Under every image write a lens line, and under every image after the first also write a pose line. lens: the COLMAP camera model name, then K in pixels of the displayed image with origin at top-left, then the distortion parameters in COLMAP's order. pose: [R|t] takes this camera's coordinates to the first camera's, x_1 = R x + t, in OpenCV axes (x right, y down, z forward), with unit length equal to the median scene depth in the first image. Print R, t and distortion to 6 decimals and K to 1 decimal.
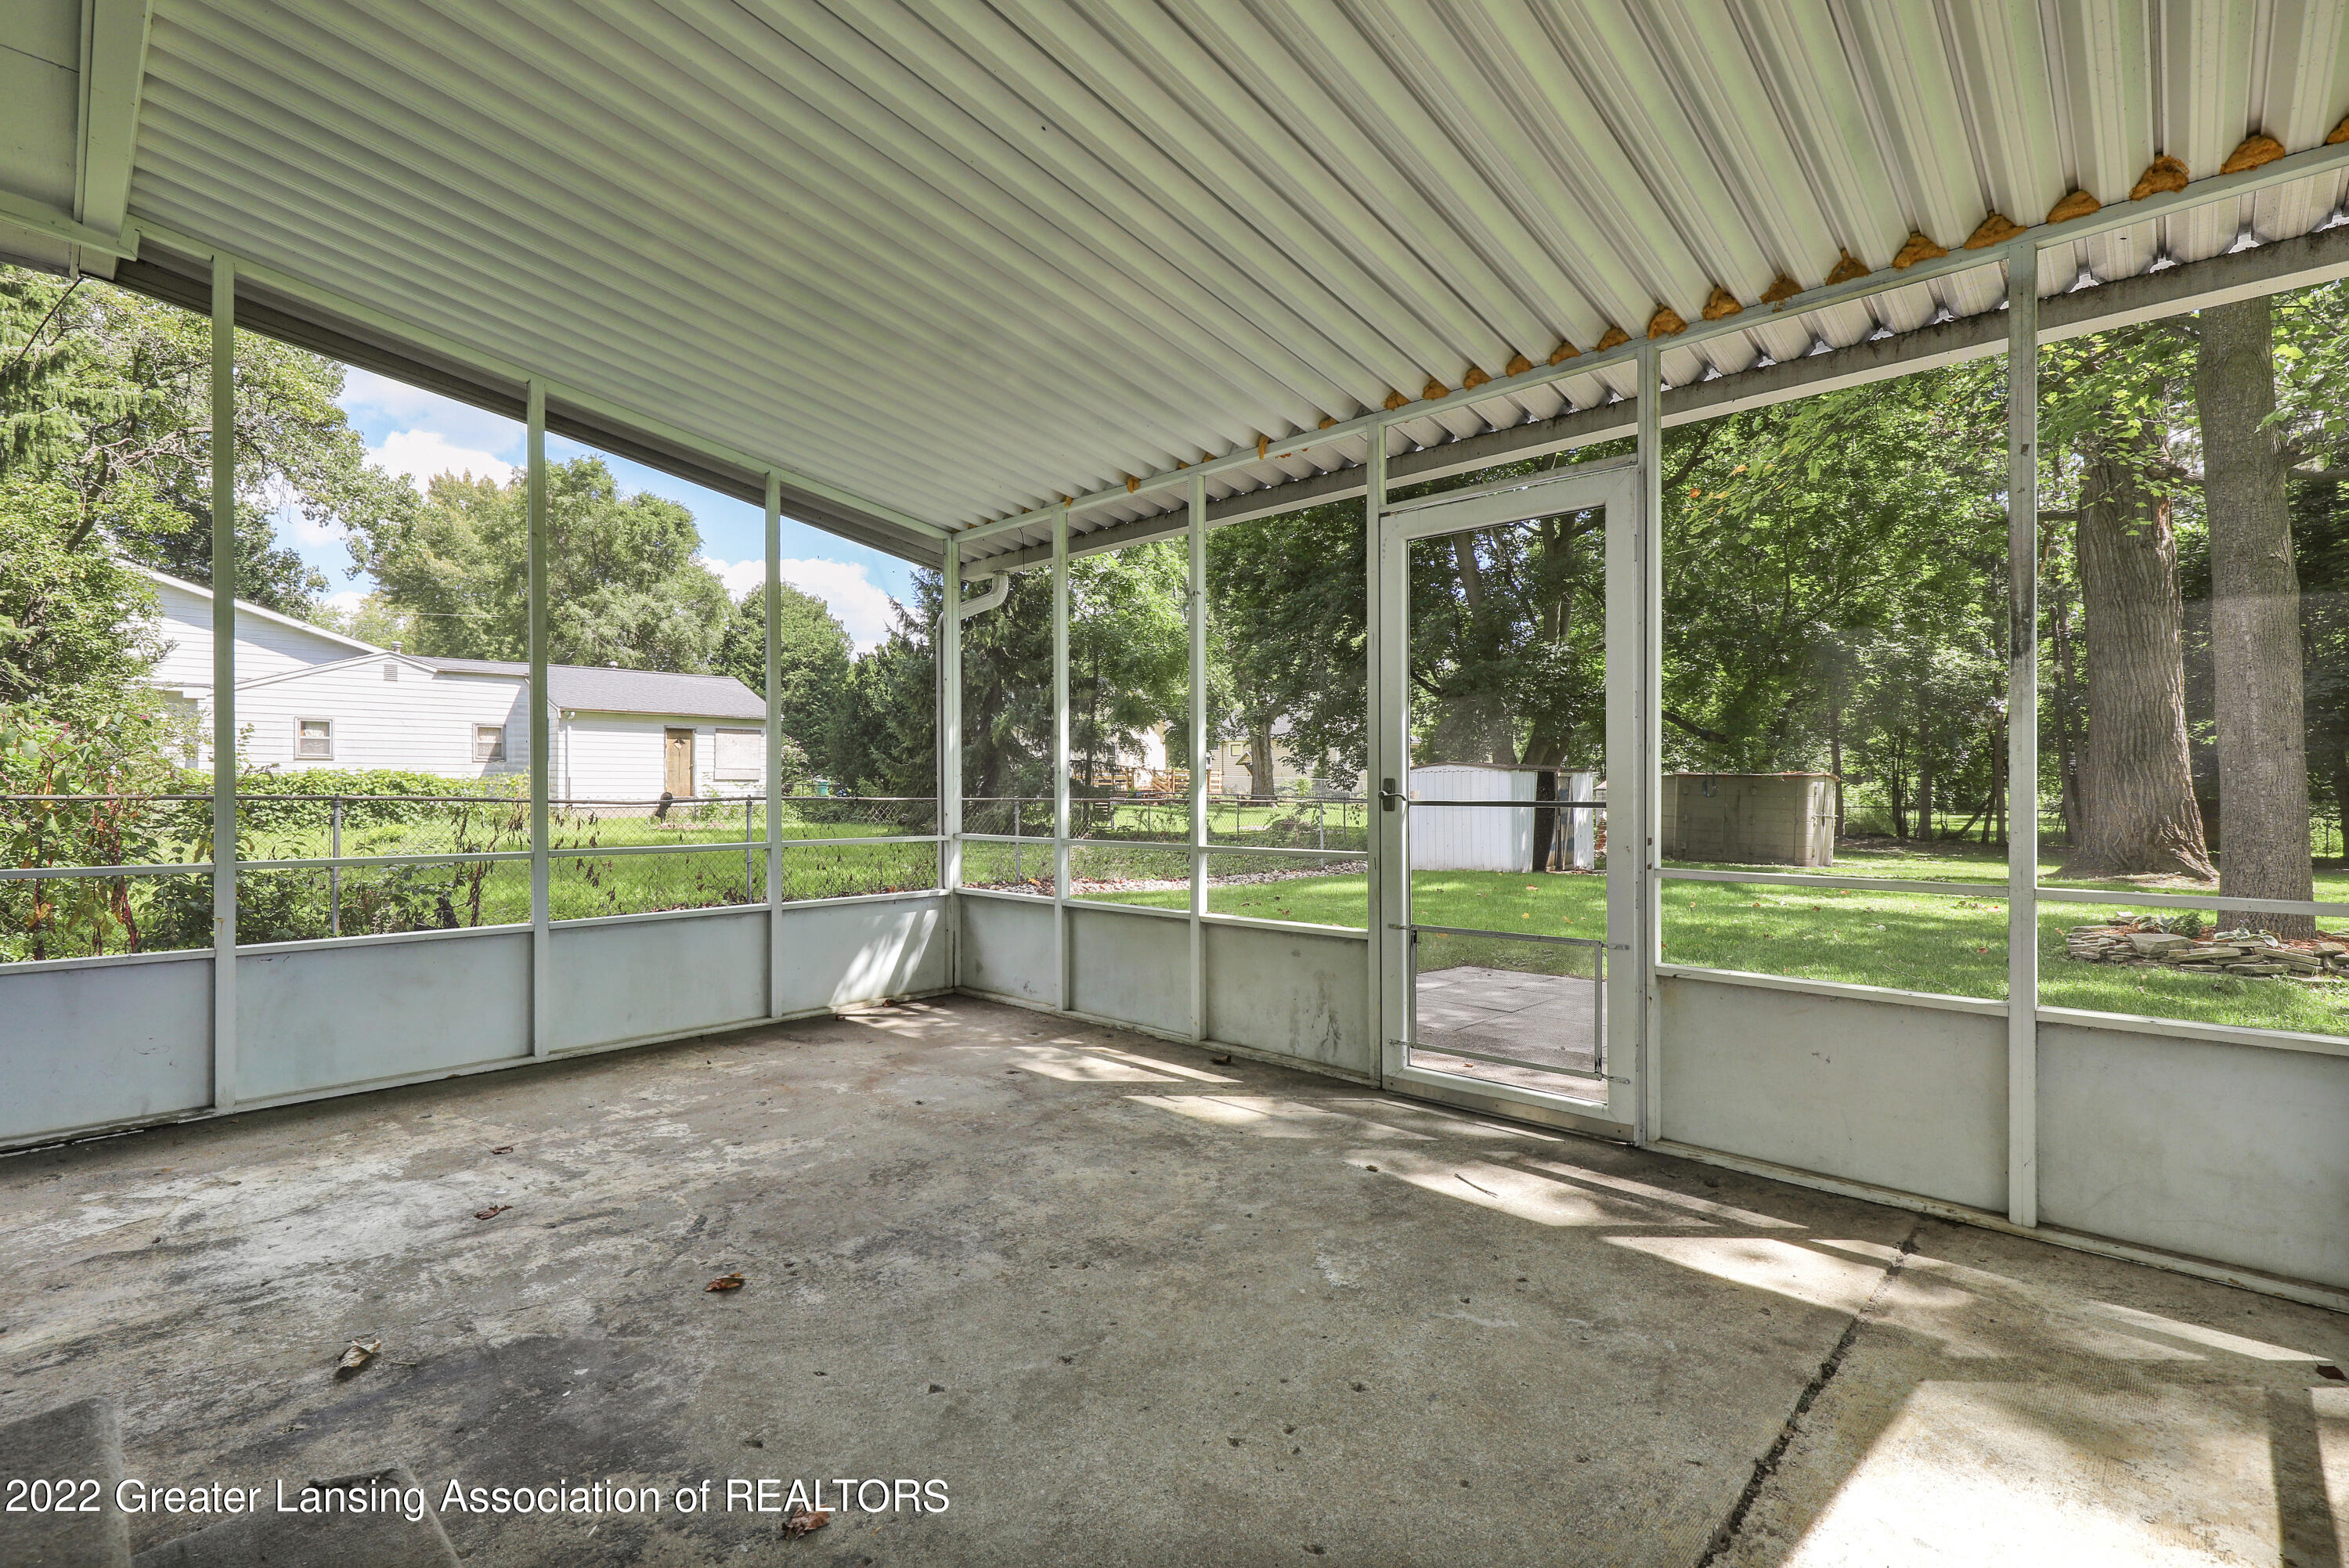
lens RADIAL K [[1053.0, 0, 1174.5], [0, 1053.0, 784.0], [0, 0, 1]] dist [-0.000321, -0.000190]
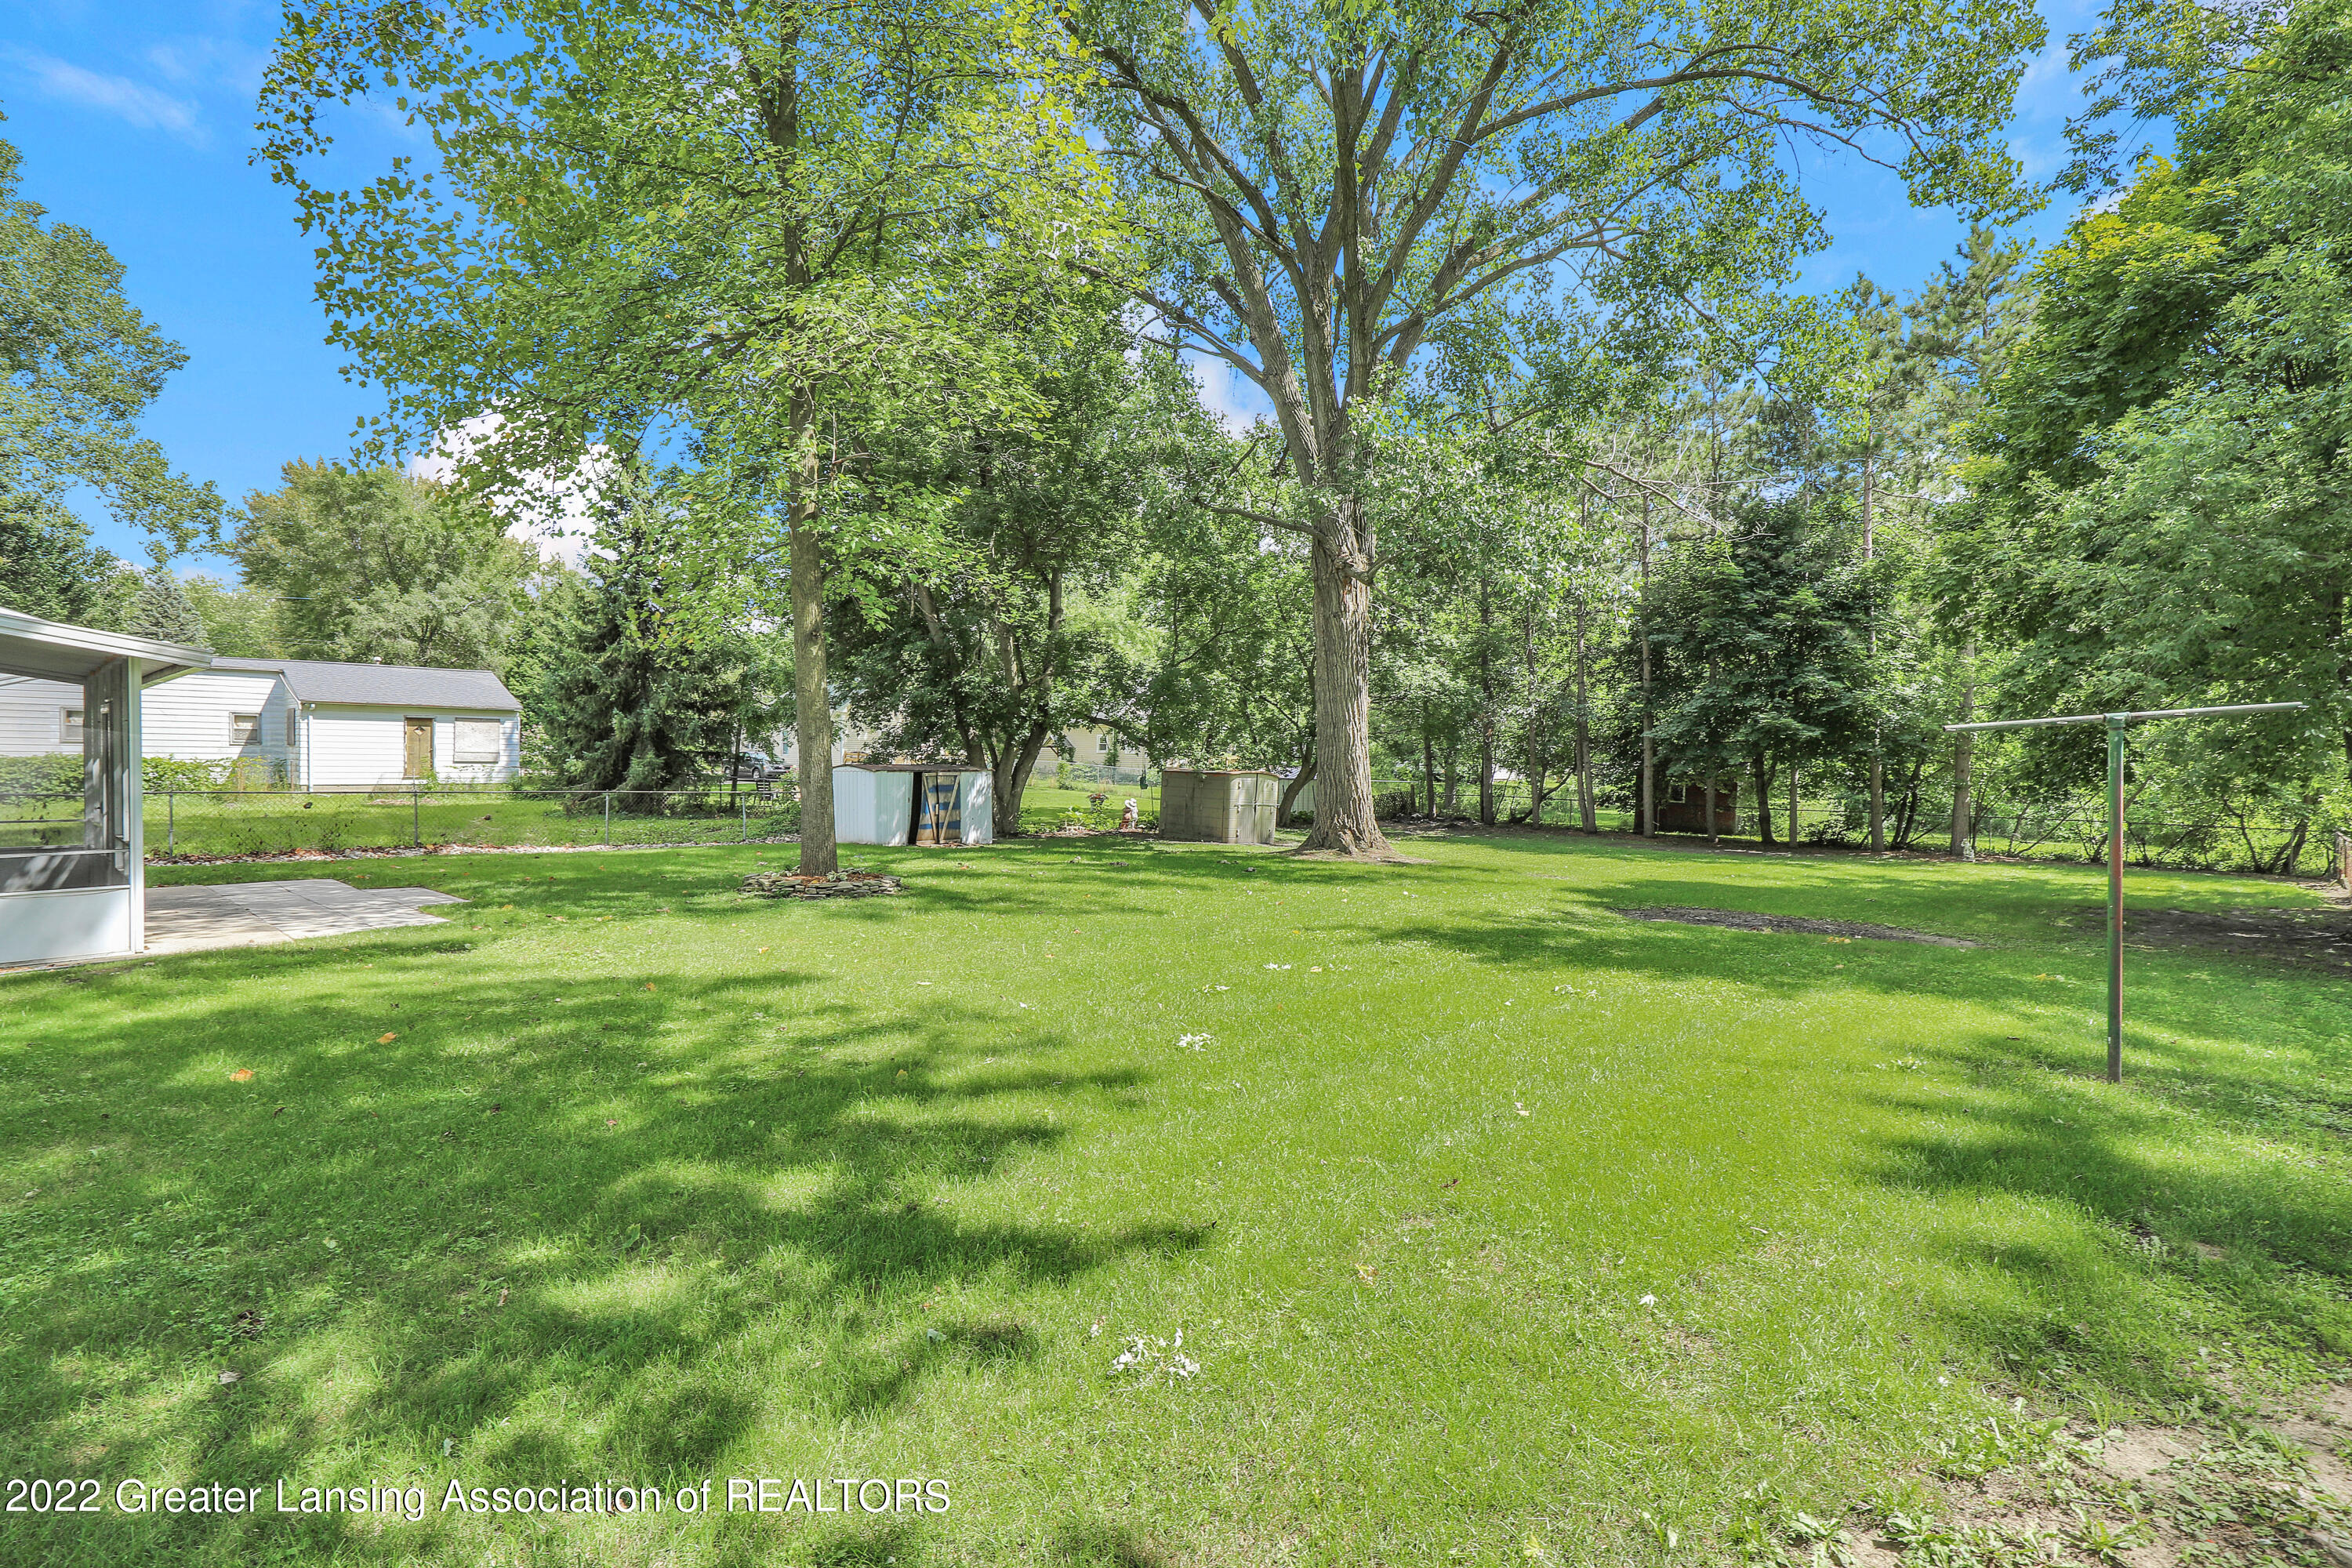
lens RADIAL K [[1101.2, 0, 1176.0], [0, 1101.2, 784.0], [0, 0, 1]] dist [-0.002078, 0.000136]
pose [[0.999721, 0.013097, 0.019662, 0.334395], [-0.013418, 0.999778, 0.016273, -0.010690], [-0.019444, -0.016532, 0.999674, -0.224926]]
